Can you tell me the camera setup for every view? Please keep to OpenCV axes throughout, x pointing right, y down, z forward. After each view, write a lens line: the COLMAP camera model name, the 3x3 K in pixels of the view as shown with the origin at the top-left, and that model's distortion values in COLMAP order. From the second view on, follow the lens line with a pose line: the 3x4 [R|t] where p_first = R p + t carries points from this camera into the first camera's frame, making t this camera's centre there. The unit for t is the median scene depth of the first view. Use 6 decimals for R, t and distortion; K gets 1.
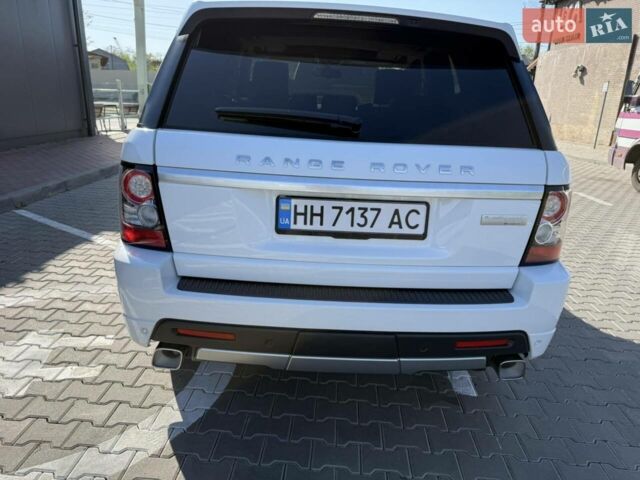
lens RADIAL K [[457.4, 0, 322.7], [0, 457.4, 241.4], [0, 0, 1]] dist [0.024984, -0.032111]
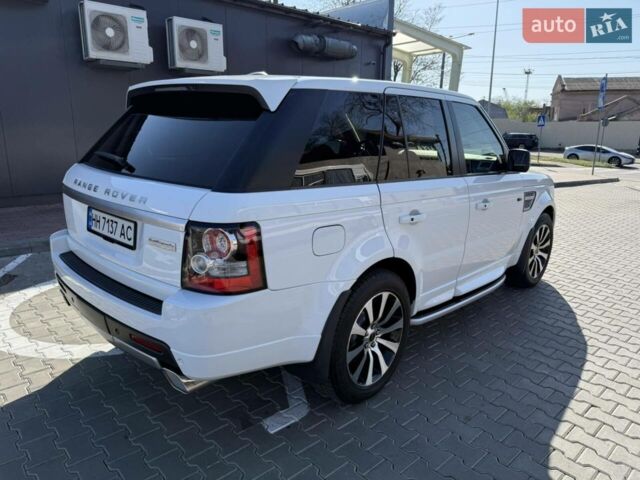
lens RADIAL K [[457.4, 0, 320.5], [0, 457.4, 240.5], [0, 0, 1]] dist [0.024984, -0.032111]
pose [[0.707910, 0.139878, -0.692313, 1.516733], [-0.205851, 0.978500, -0.012788, -0.125333], [0.675640, 0.151566, 0.721484, 0.407709]]
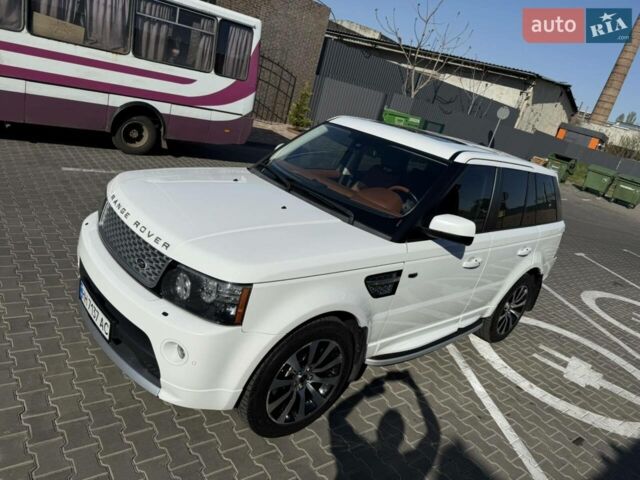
lens RADIAL K [[457.4, 0, 323.6], [0, 457.4, 235.0], [0, 0, 1]] dist [0.024984, -0.032111]
pose [[-0.620981, -0.433469, 0.653060, -1.475932], [-0.039722, 0.849503, 0.526086, -1.719143], [-0.782818, 0.300749, -0.544744, 3.977762]]
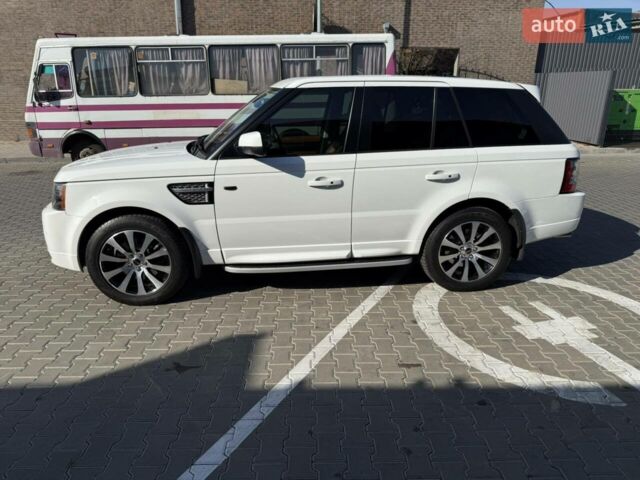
lens RADIAL K [[457.4, 0, 321.5], [0, 457.4, 244.0], [0, 0, 1]] dist [0.024984, -0.032111]
pose [[-0.082119, -0.361488, 0.928753, -2.723459], [0.299357, 0.879921, 0.368950, -1.063605], [-0.950601, 0.308327, 0.035956, 2.329170]]
